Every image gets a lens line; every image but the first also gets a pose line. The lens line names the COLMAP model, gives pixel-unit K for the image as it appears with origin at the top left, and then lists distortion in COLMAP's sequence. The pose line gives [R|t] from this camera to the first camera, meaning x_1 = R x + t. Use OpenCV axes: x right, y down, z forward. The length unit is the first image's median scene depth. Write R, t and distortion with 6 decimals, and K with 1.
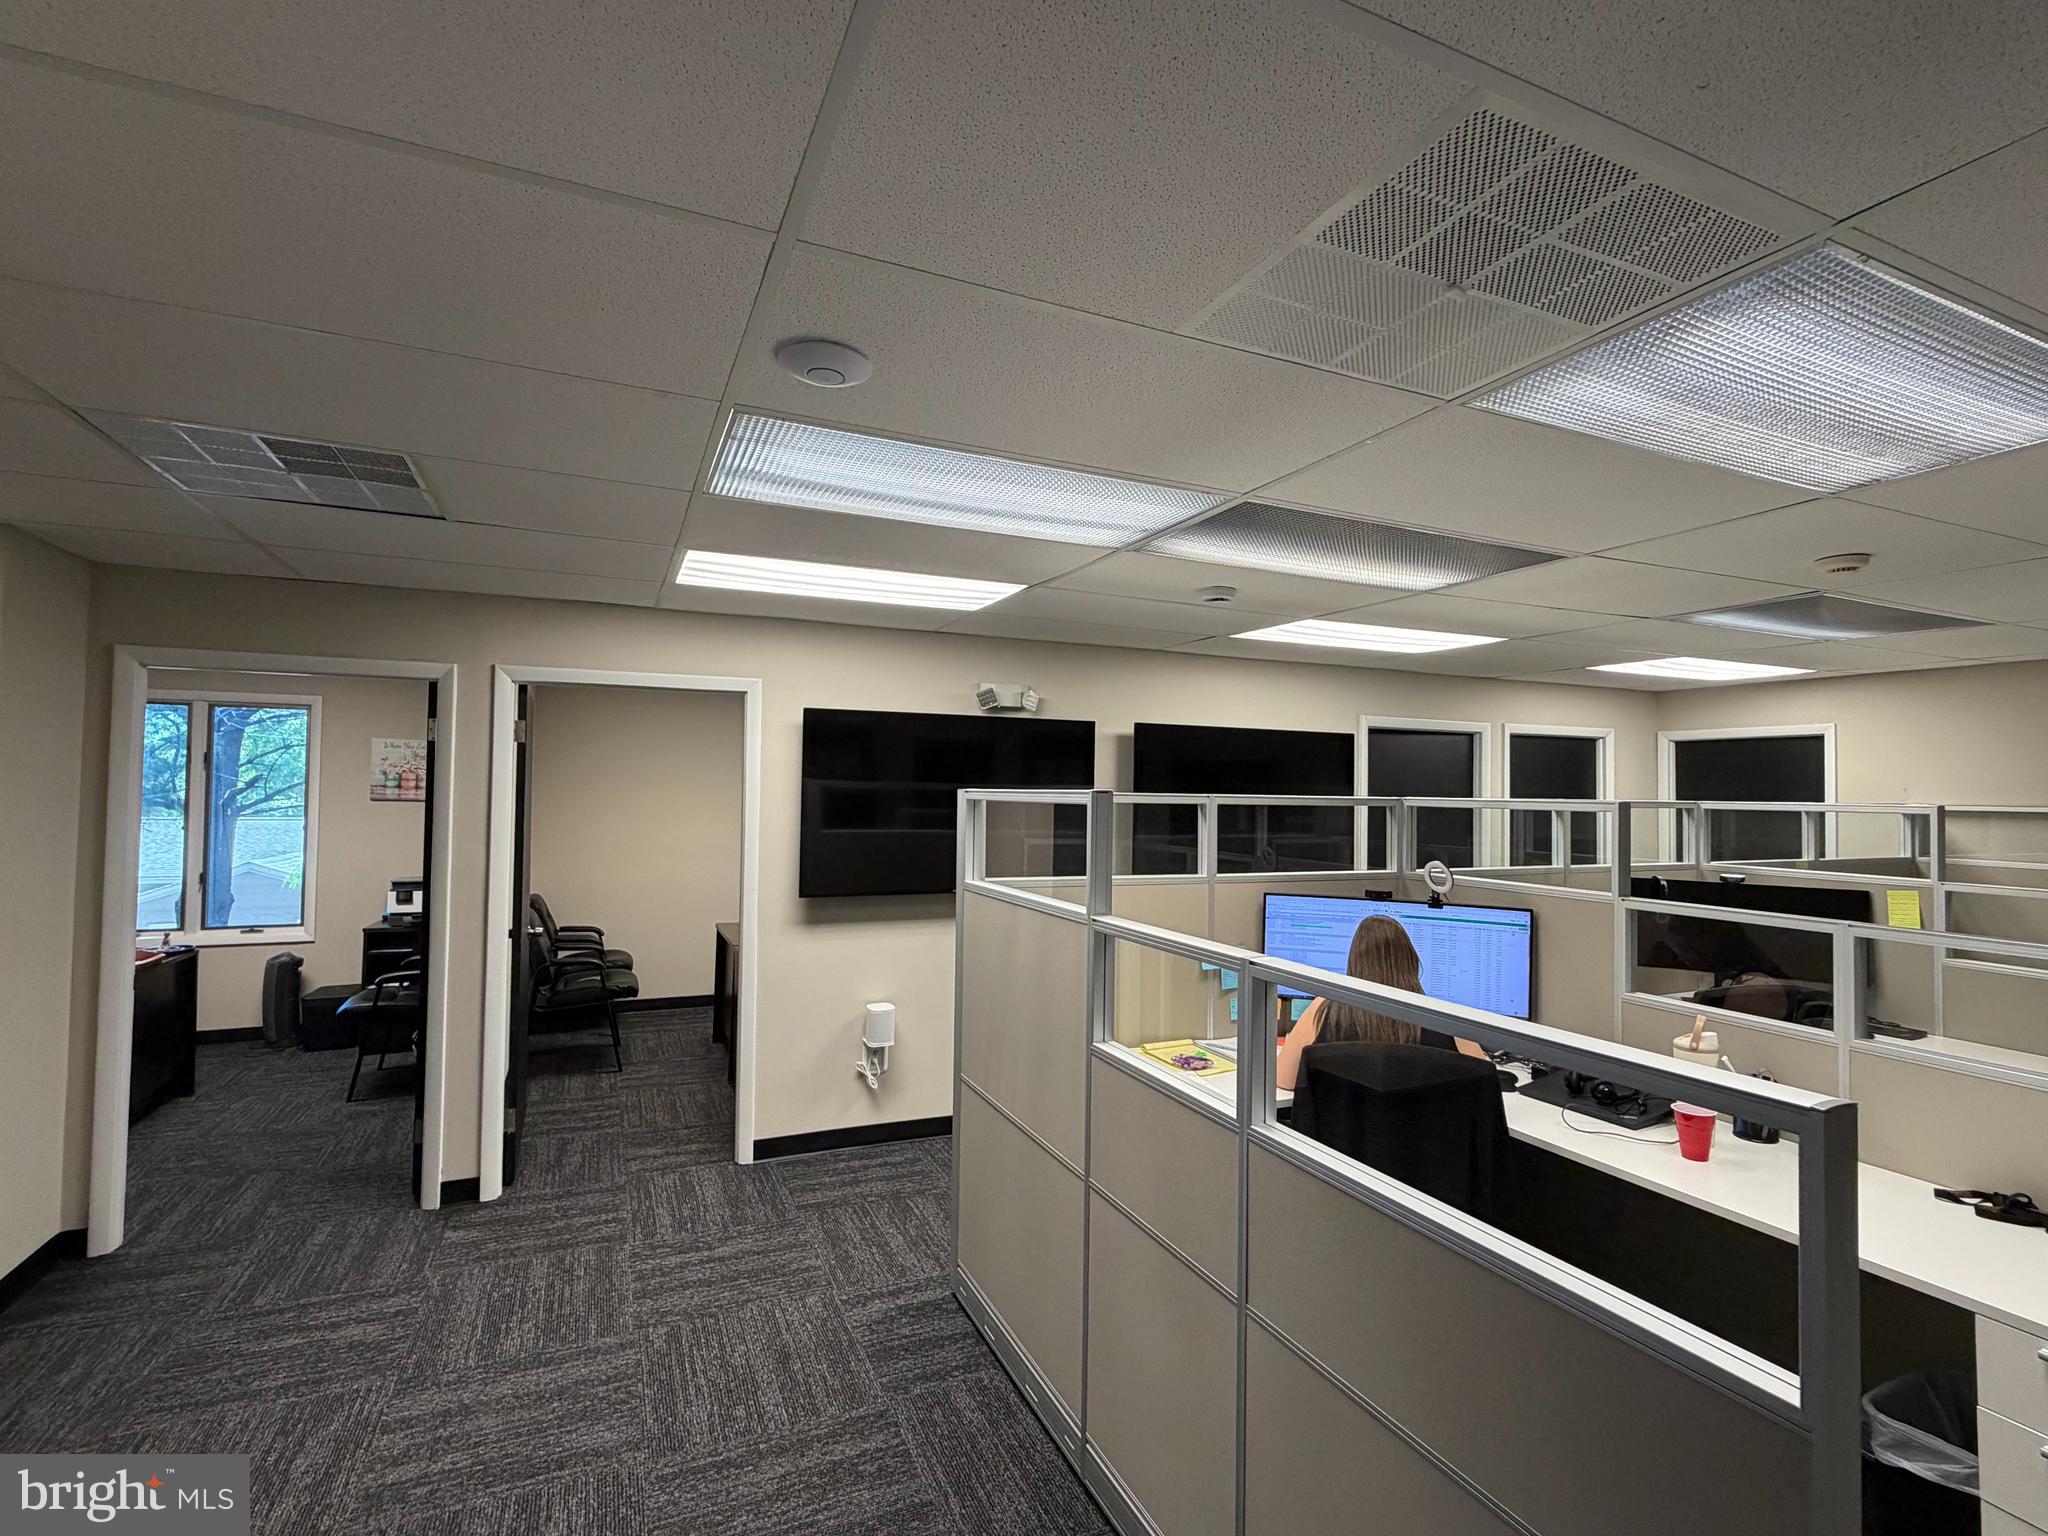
lens RADIAL K [[963.3, 0, 1022.3], [0, 963.3, 763.4], [0, 0, 1]] dist [0.001811, -0.000915]
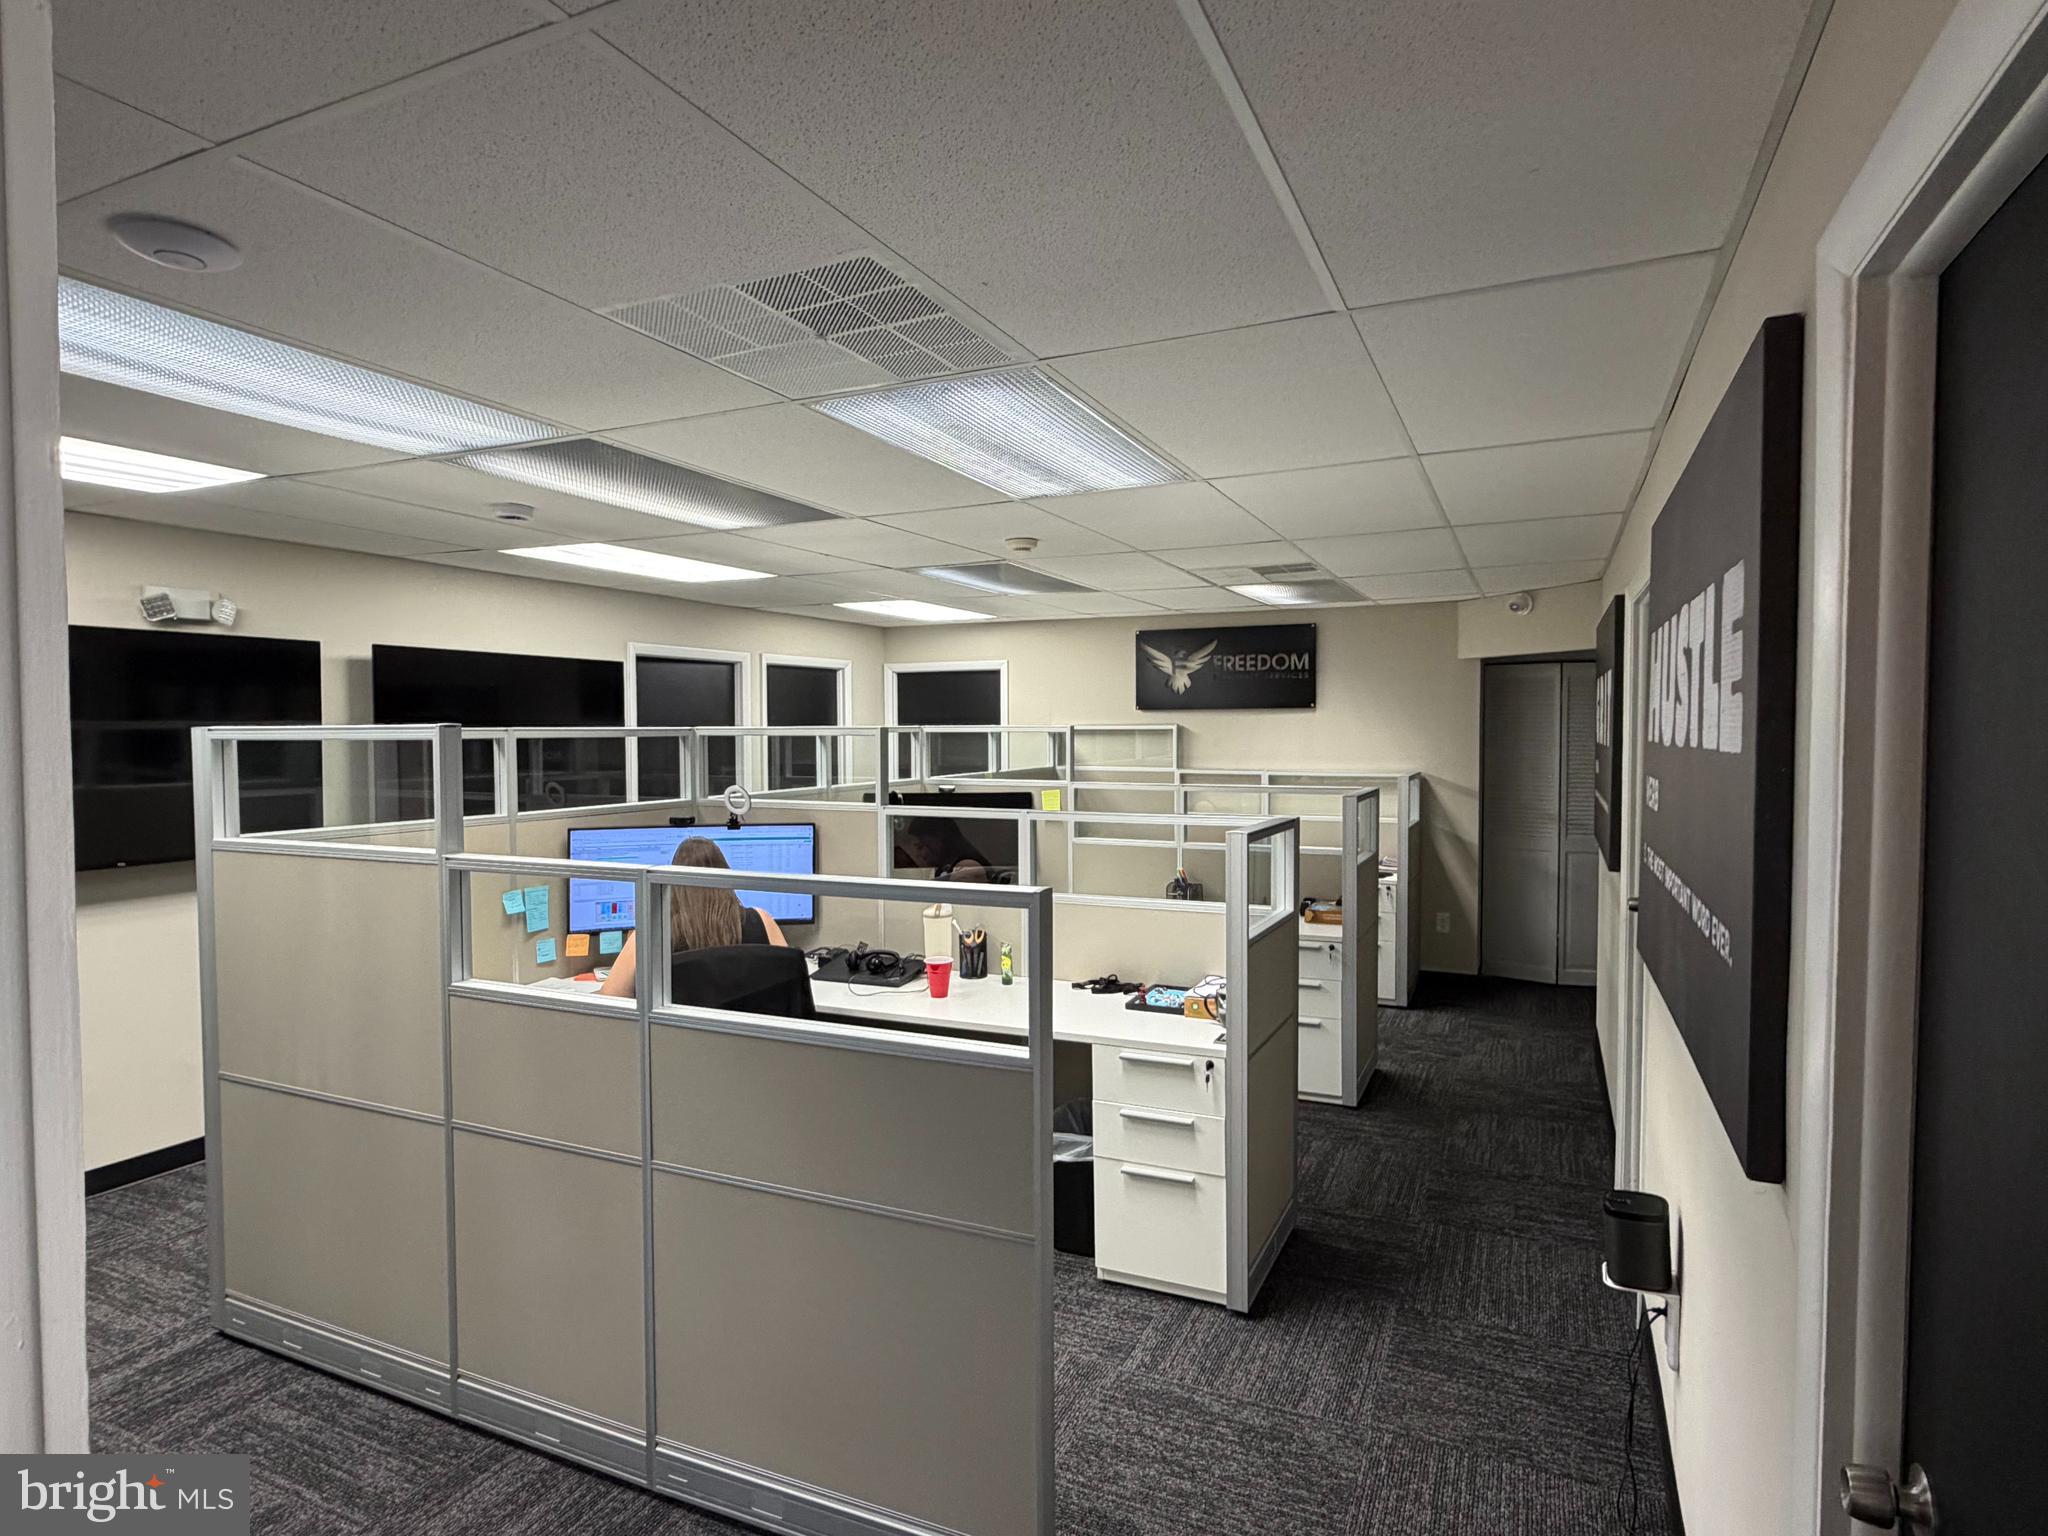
lens RADIAL K [[1124.8, 0, 1023.2], [0, 1124.8, 767.6], [0, 0, 1]] dist [-0.006984, -0.001088]
pose [[0.748663, -0.042877, 0.661563, -0.172100], [-0.002839, 0.997690, 0.067875, -0.004901], [-0.662945, -0.052694, 0.746812, -0.161208]]
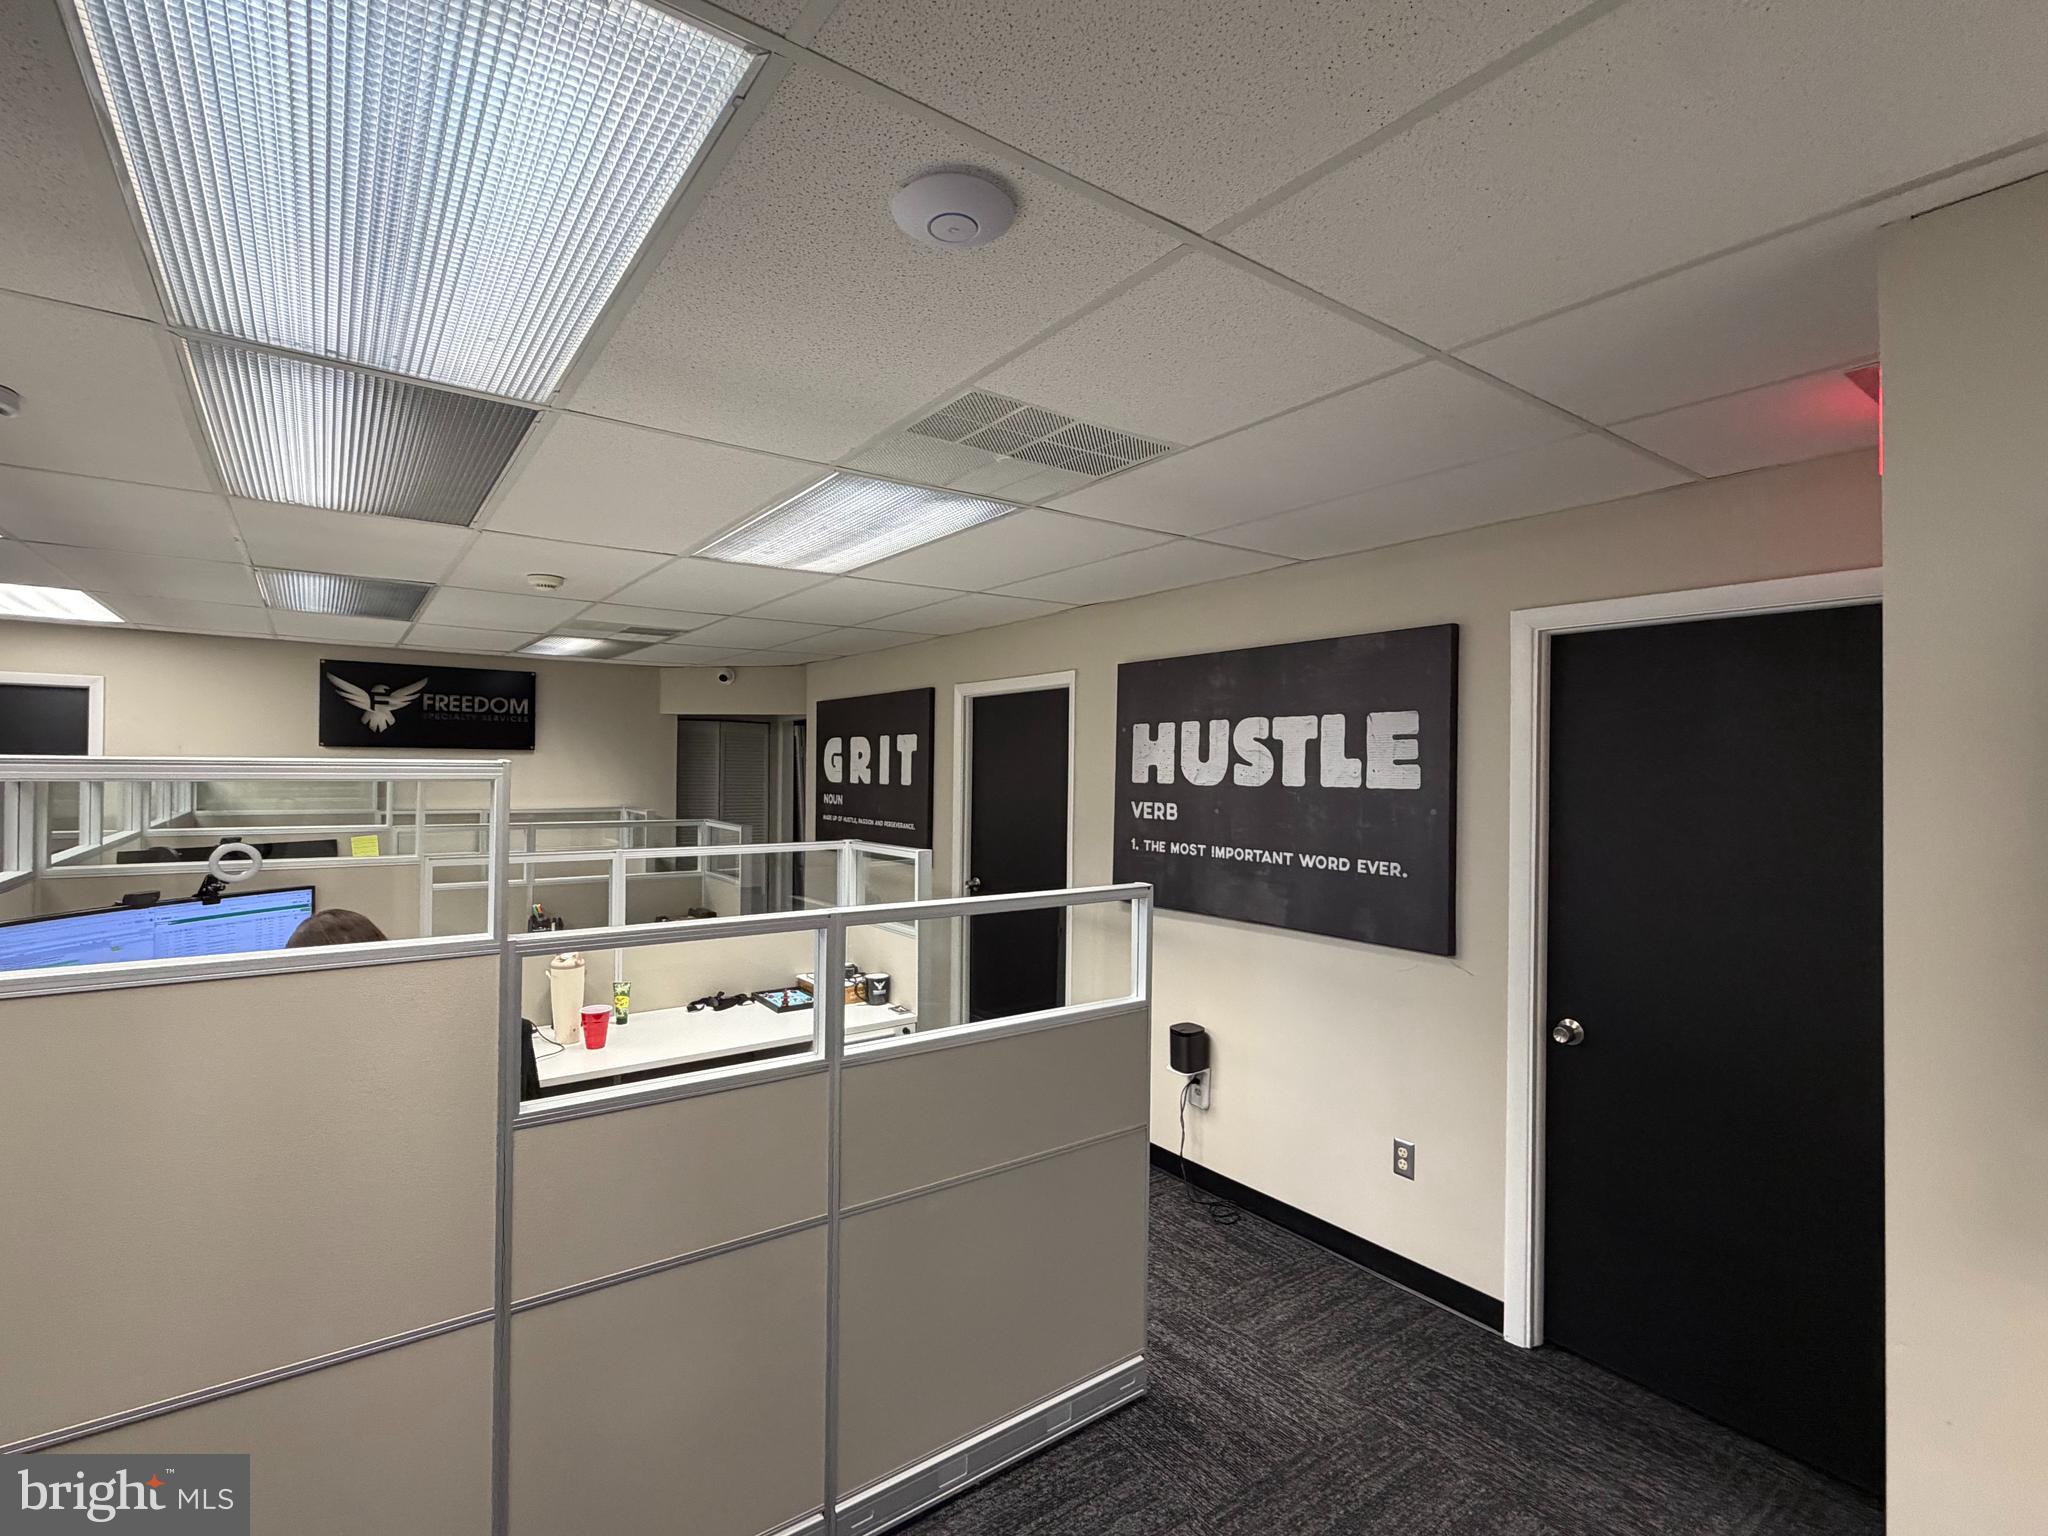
lens RADIAL K [[963.3, 0, 1019.5], [0, 963.3, 768.7], [0, 0, 1]] dist [0.001811, -0.000915]
pose [[-0.209387, -0.015538, 0.977709, -0.515679], [-0.041297, 0.999122, 0.007035, 0.009460], [-0.976960, -0.038903, -0.209845, 0.583014]]
